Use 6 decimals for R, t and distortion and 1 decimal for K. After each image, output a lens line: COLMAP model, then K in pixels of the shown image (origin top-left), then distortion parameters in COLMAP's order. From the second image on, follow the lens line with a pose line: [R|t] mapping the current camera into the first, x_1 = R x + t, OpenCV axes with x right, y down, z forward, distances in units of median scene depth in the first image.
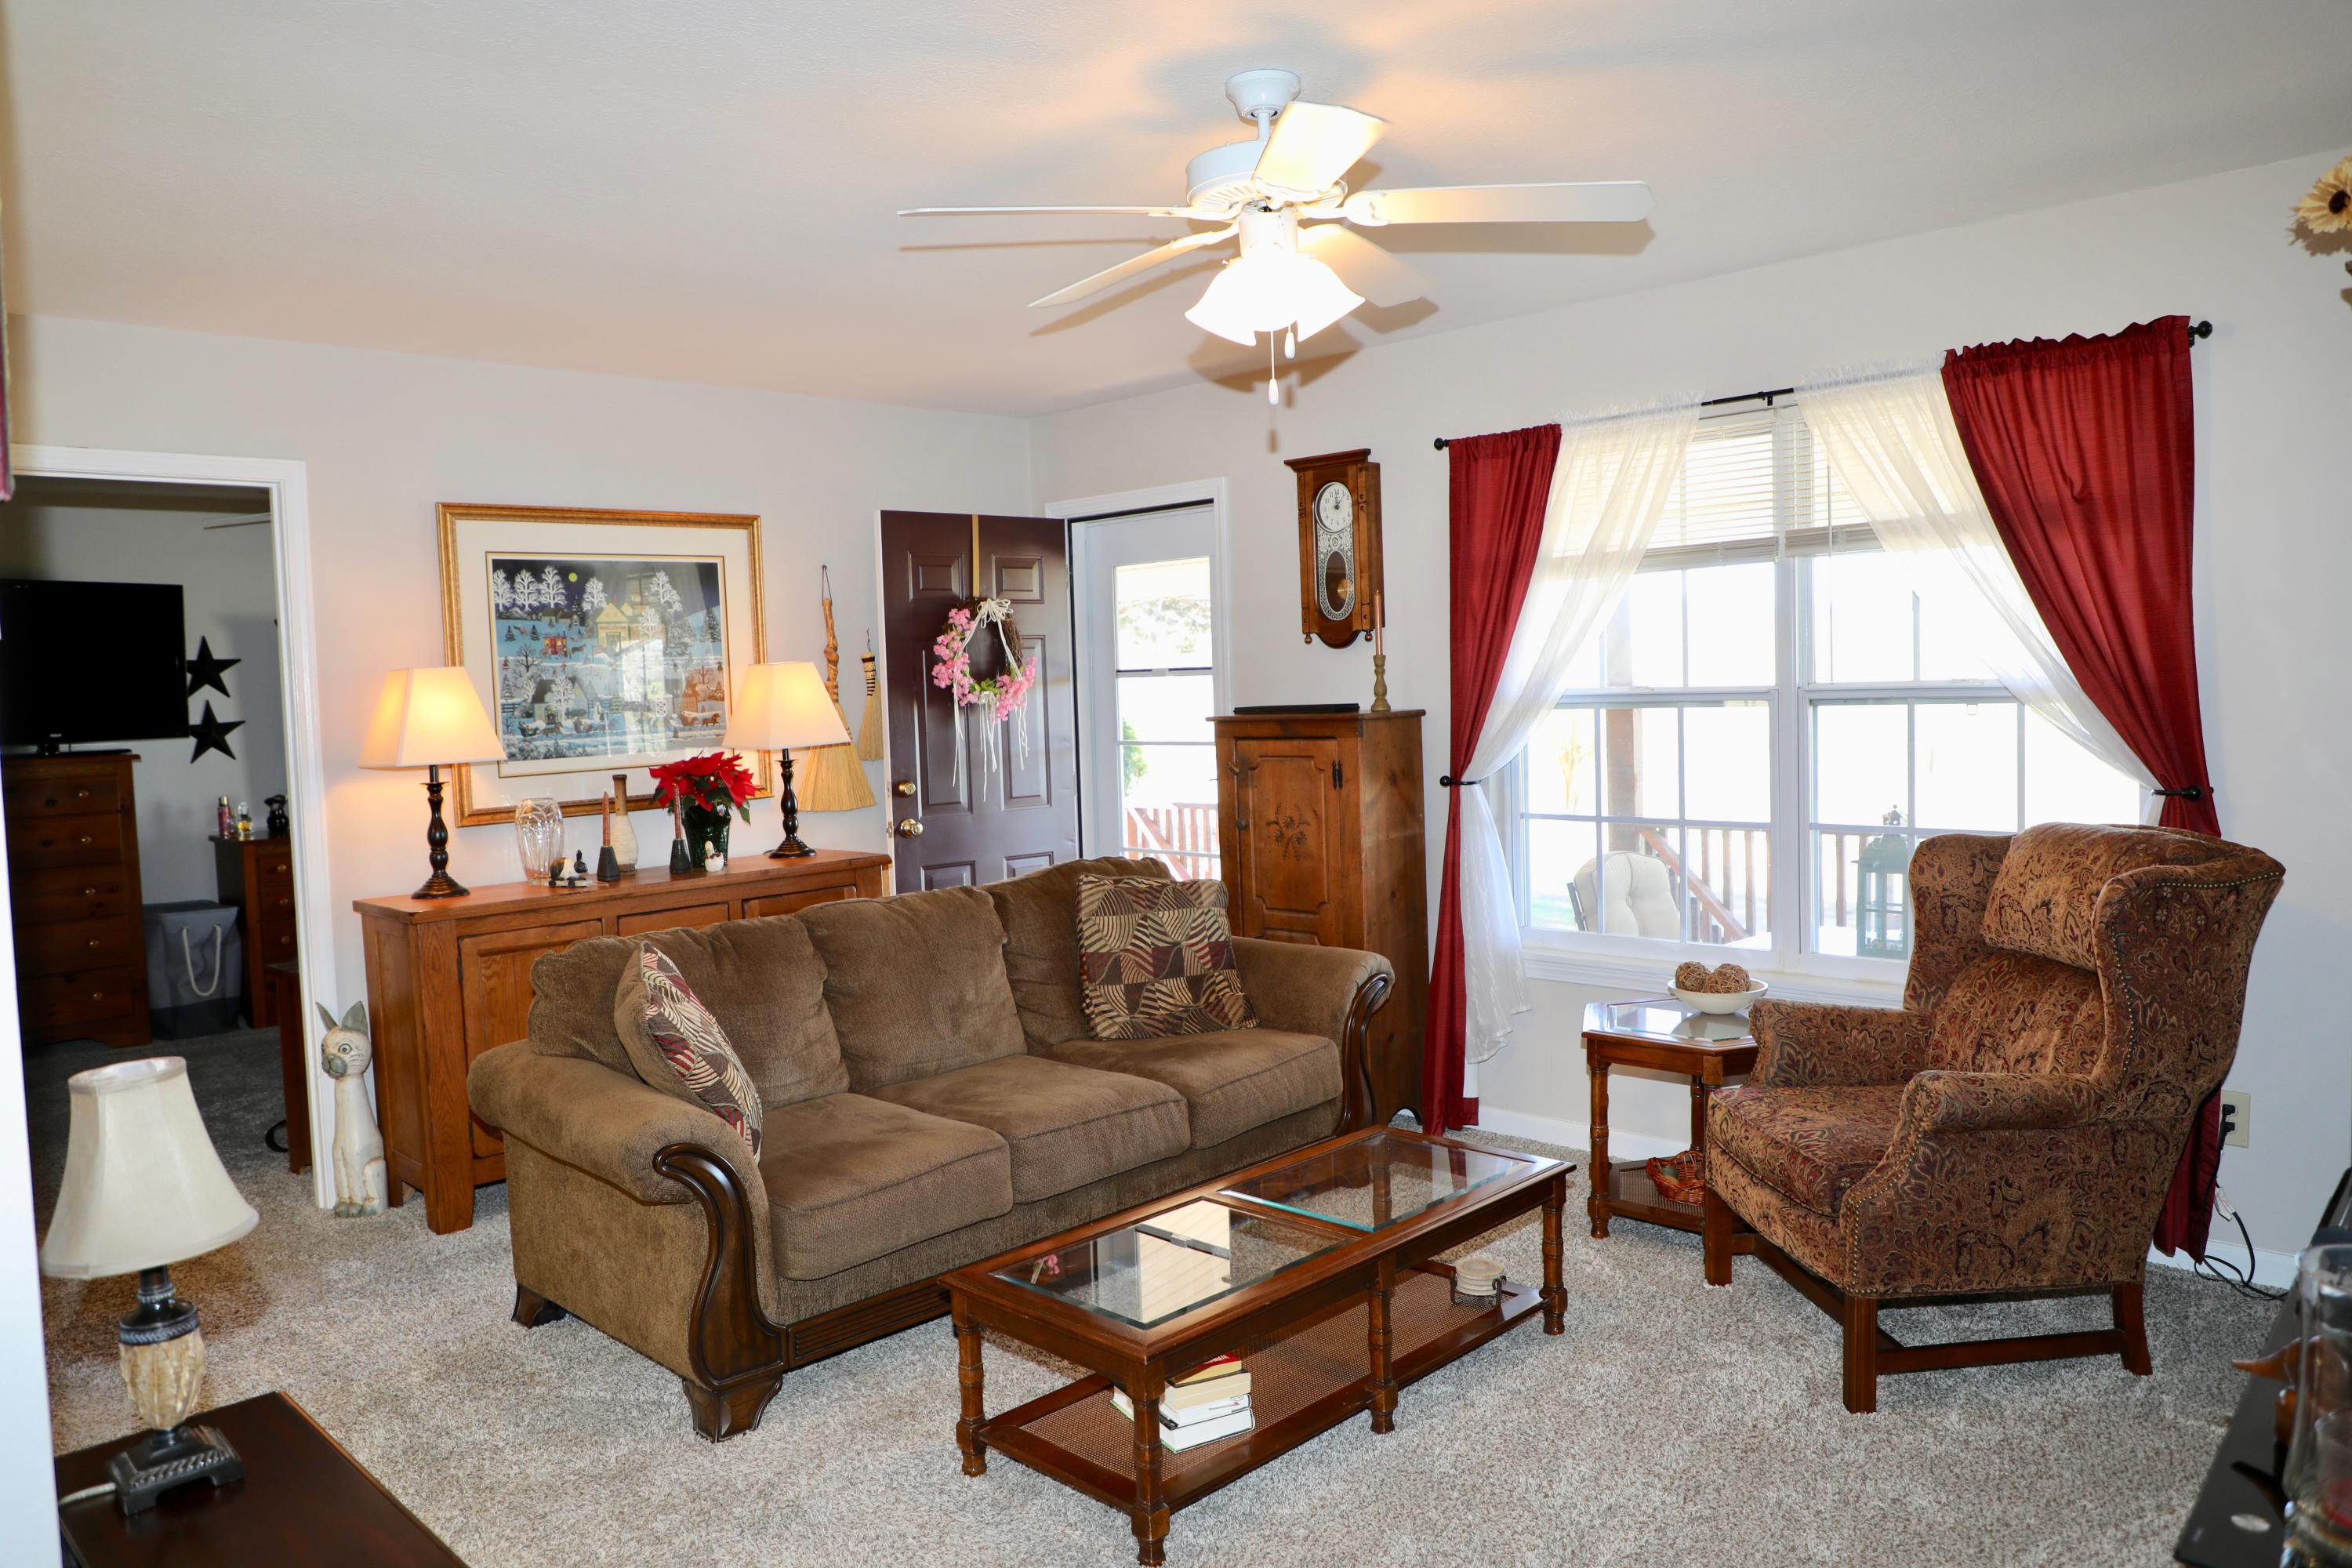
lens RADIAL K [[1642.8, 0, 1166.2], [0, 1642.8, 791.1], [0, 0, 1]] dist [-0.060328, 0.038326]
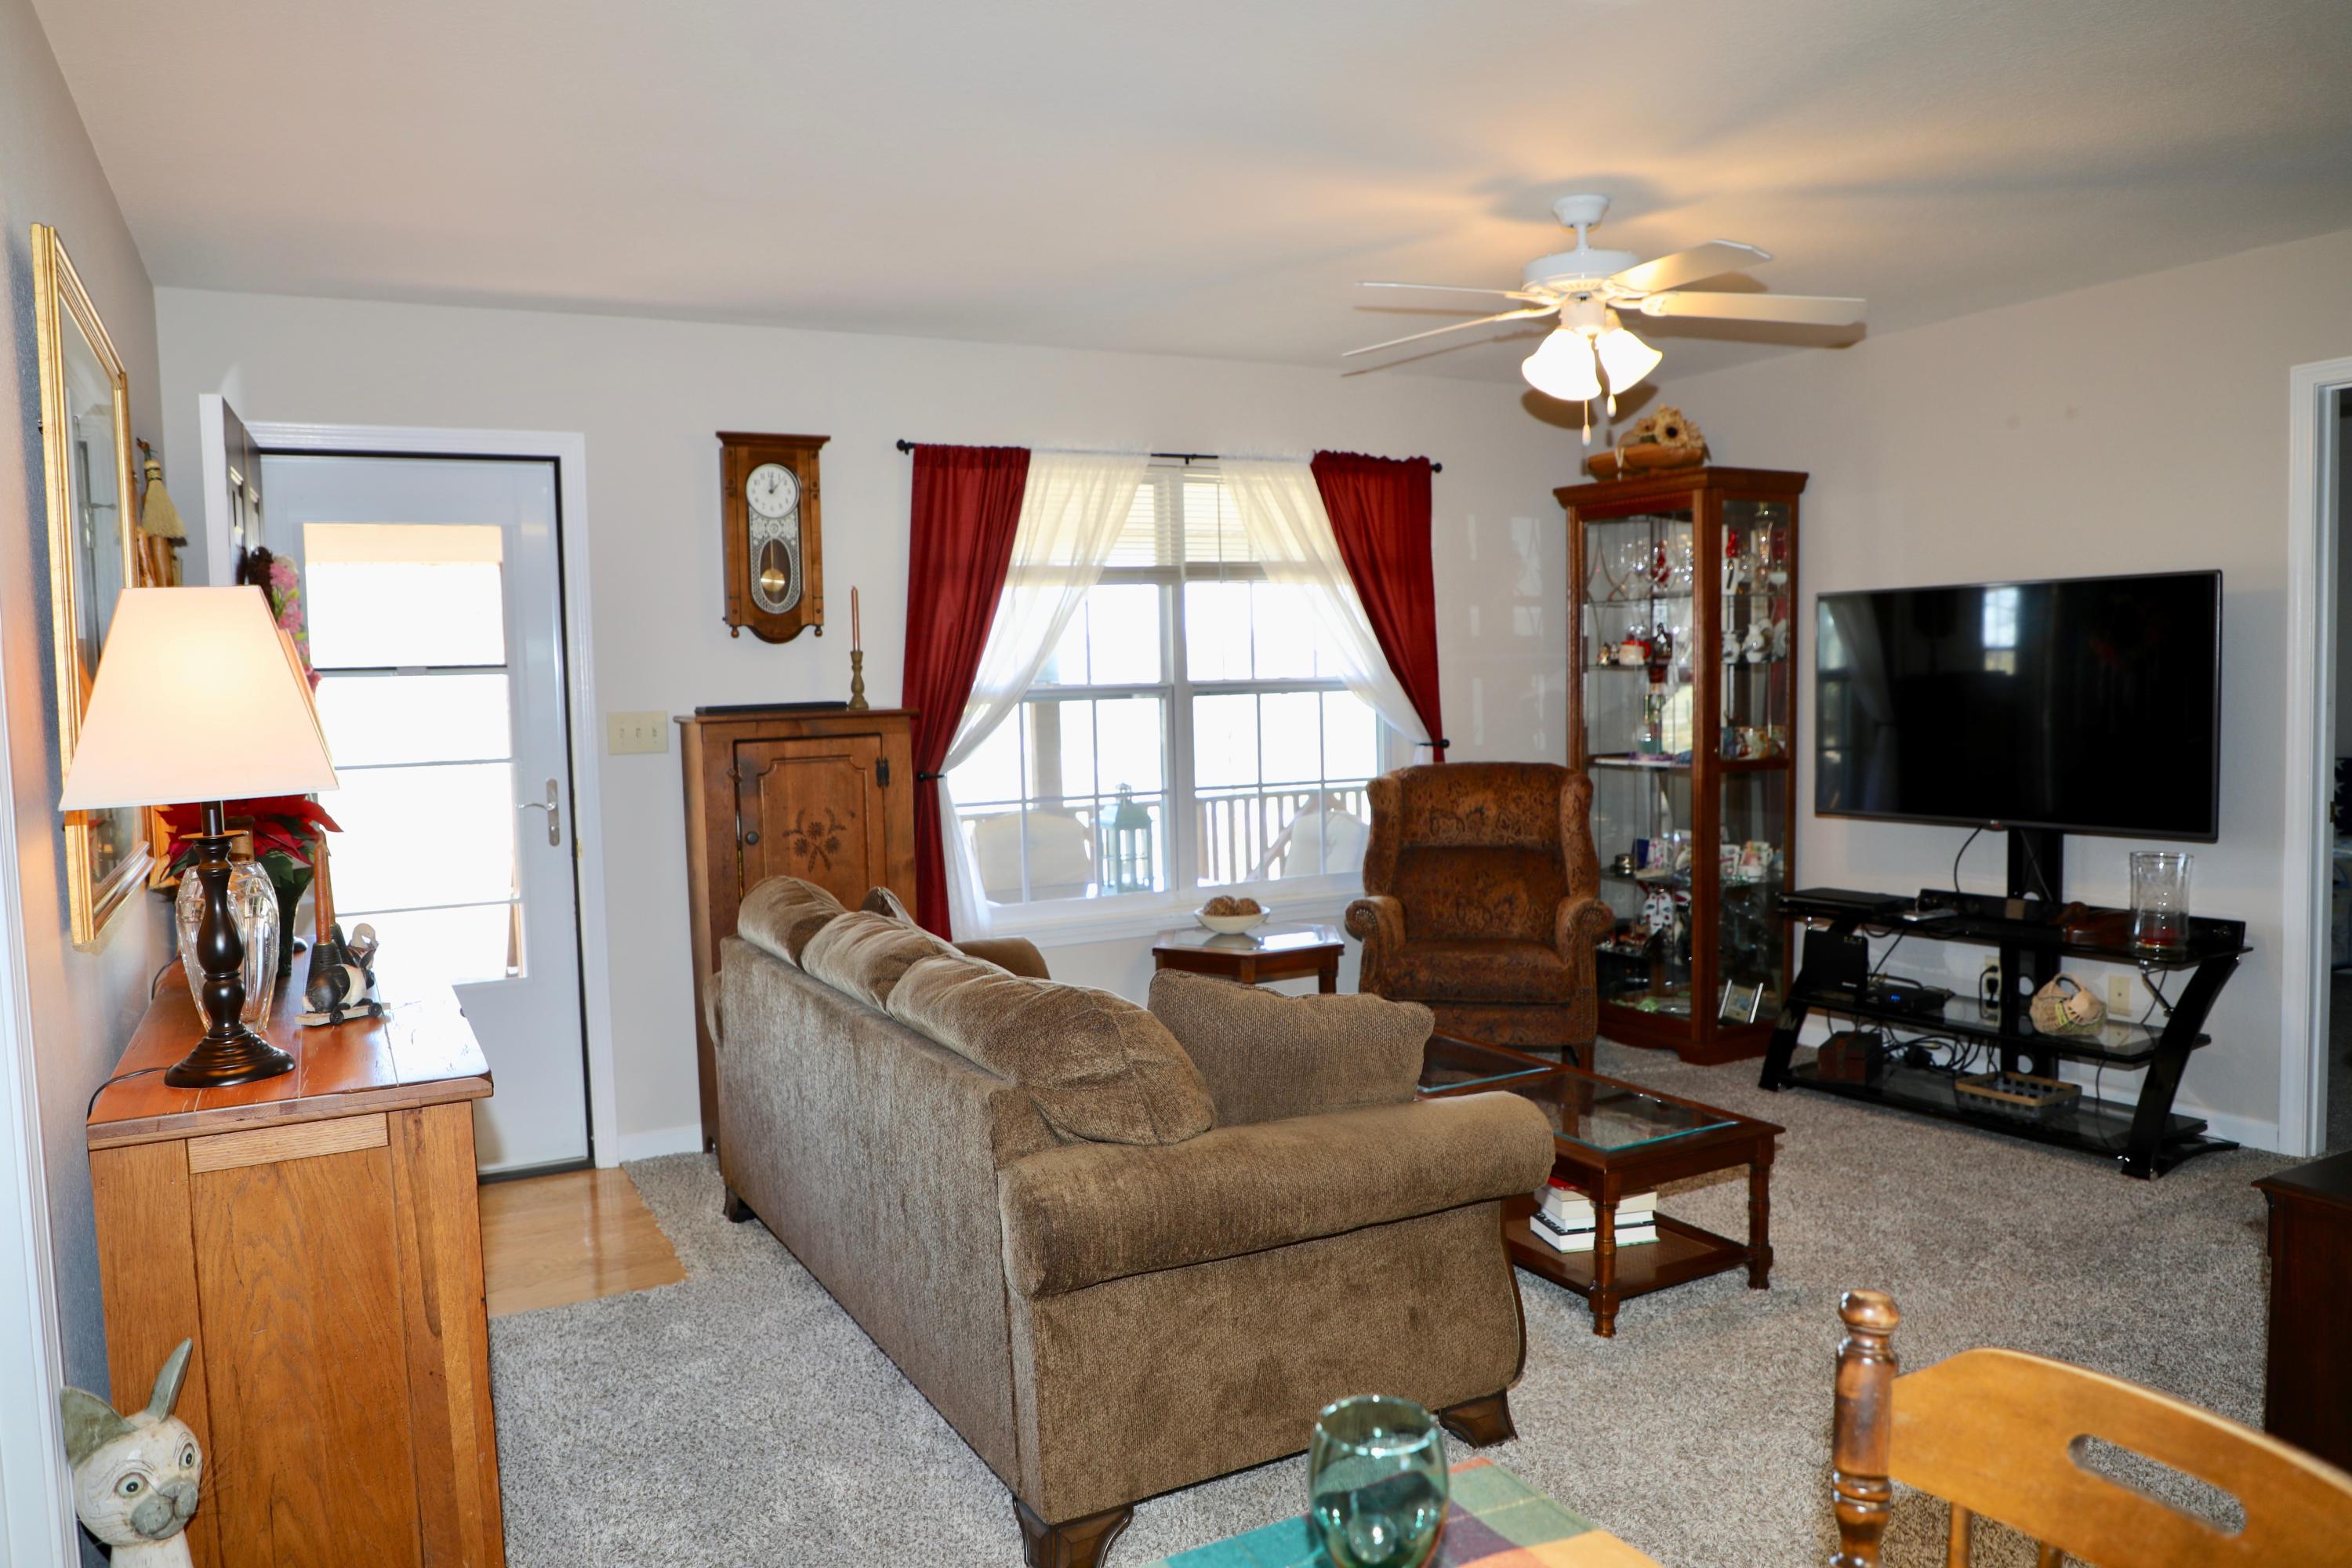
lens RADIAL K [[1642.8, 0, 1159.6], [0, 1642.8, 781.0], [0, 0, 1]] dist [-0.060328, 0.038326]
pose [[0.283959, -0.038520, 0.958062, -0.817341], [0.081091, 0.996578, 0.016034, -0.007800], [-0.955401, 0.073137, 0.286111, 0.606812]]
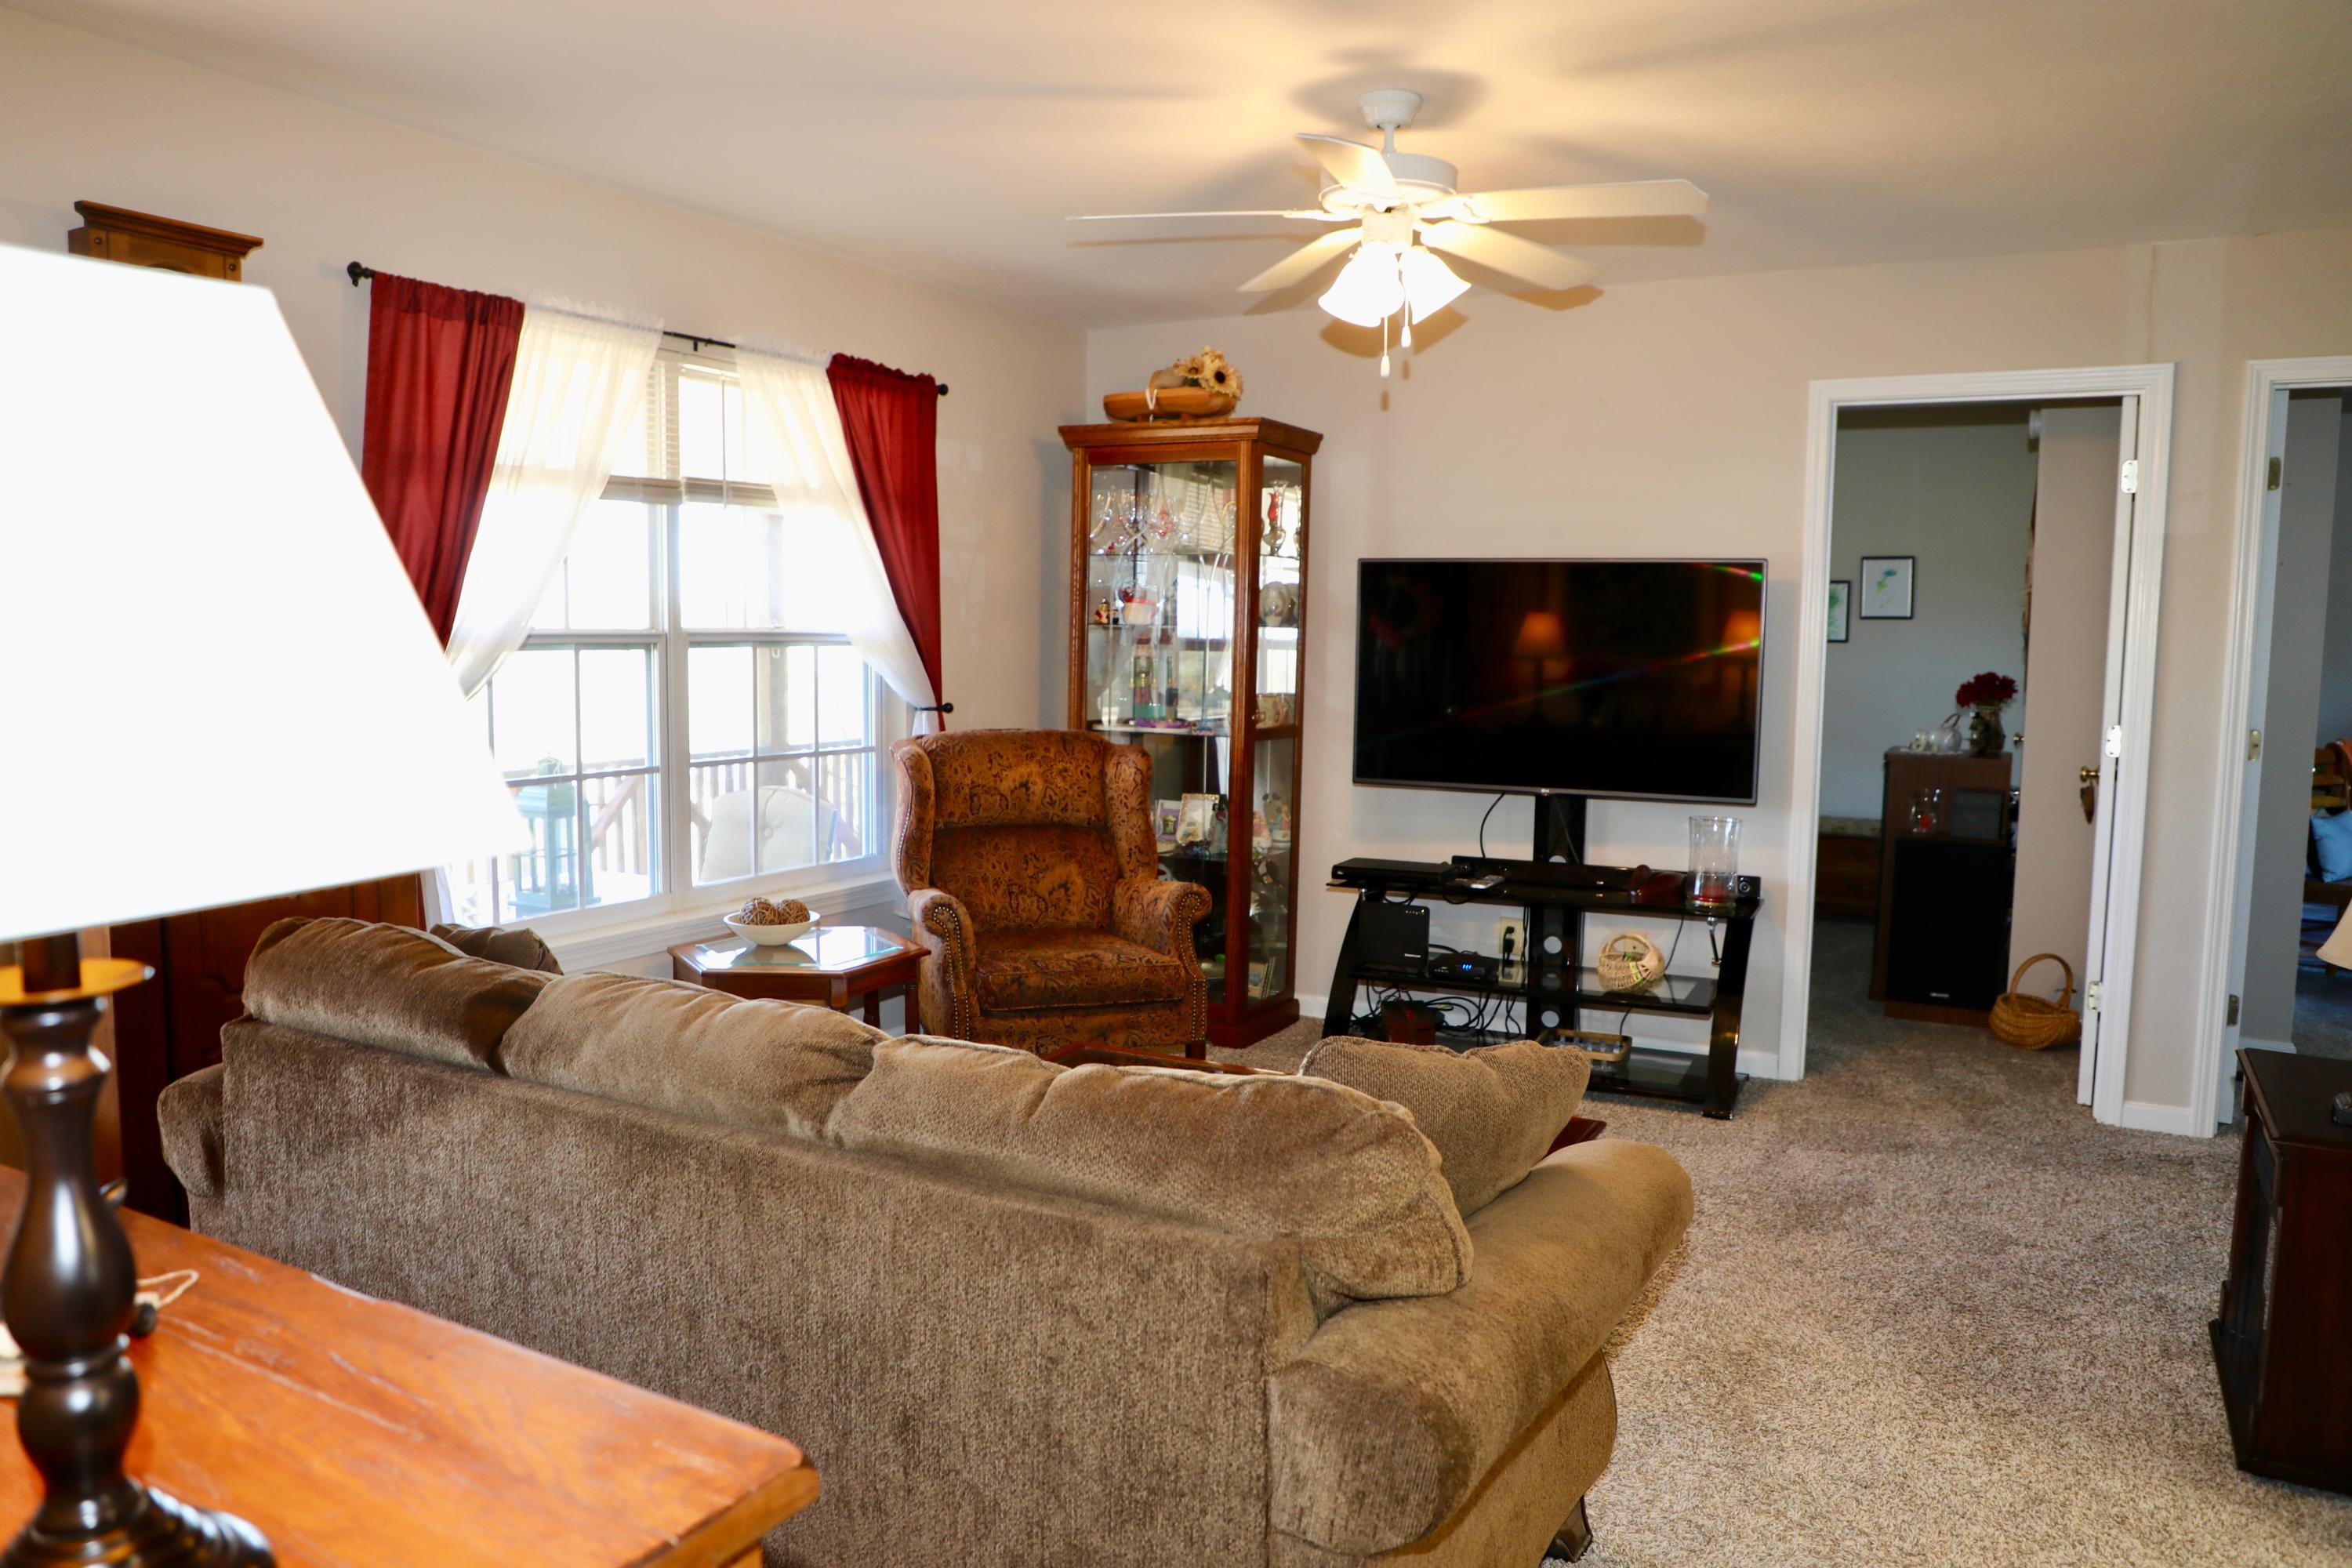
lens RADIAL K [[1642.8, 0, 1171.0], [0, 1642.8, 800.0], [0, 0, 1]] dist [-0.060328, 0.038326]
pose [[-0.285581, -0.075975, 0.955338, -0.642734], [0.061921, 0.993307, 0.097505, -0.036258], [-0.956352, 0.087001, -0.278965, 0.933422]]
